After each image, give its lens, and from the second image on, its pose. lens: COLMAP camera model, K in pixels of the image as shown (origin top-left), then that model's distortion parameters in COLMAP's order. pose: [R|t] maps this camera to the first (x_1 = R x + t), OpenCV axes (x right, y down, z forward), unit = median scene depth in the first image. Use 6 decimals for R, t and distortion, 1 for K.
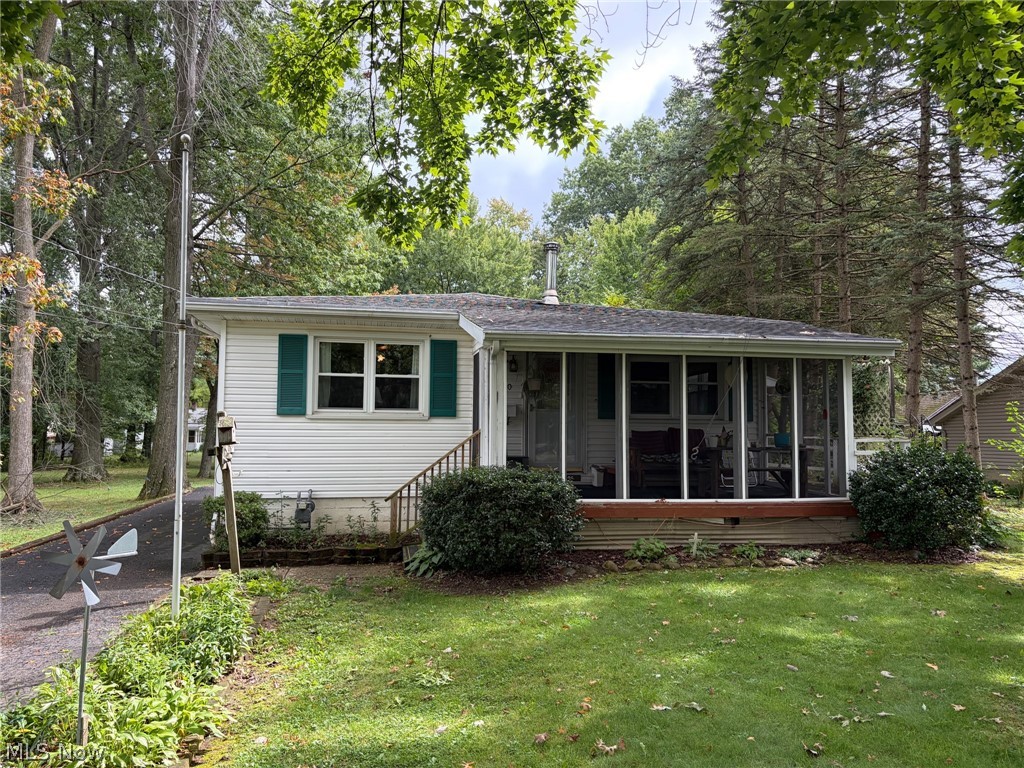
lens RADIAL K [[775.4, 0, 512.0], [0, 775.4, 384.0], [0, 0, 1]] dist [0.078943, -0.000128]
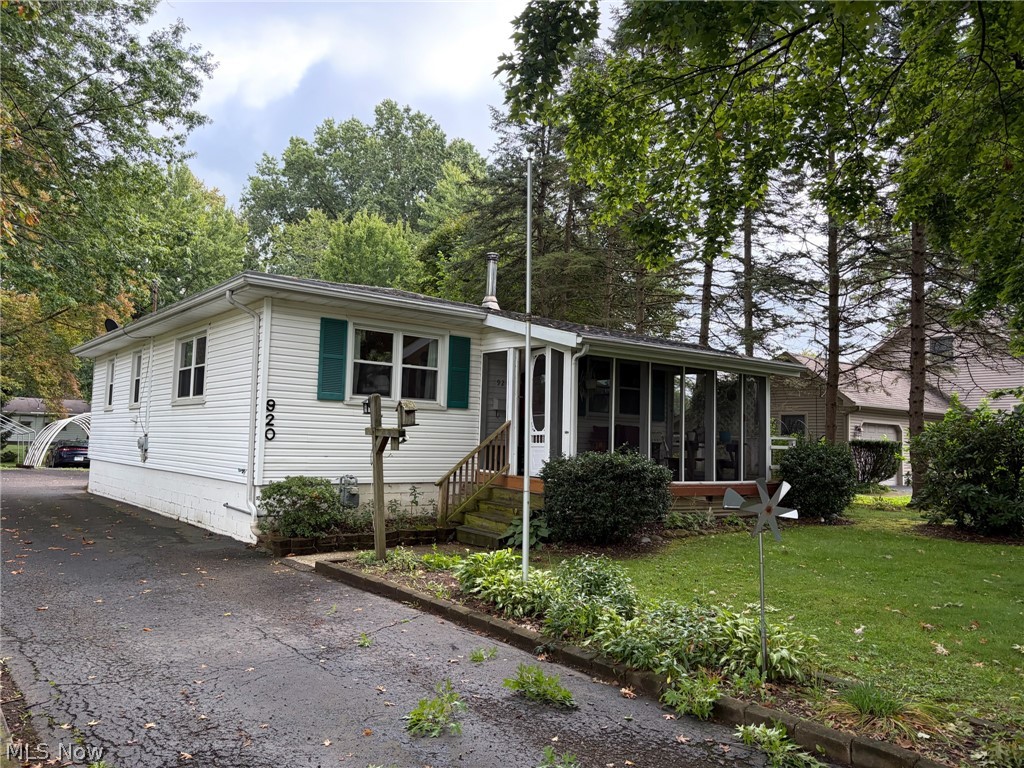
lens RADIAL K [[777.7, 0, 512.0], [0, 777.7, 384.0], [0, 0, 1]] dist [0.003188, 0.000535]
pose [[0.882119, 0.055787, 0.467711, -0.535054], [-0.056035, 0.998339, -0.013394, 0.019407], [-0.467681, -0.014394, 0.883780, 0.020283]]
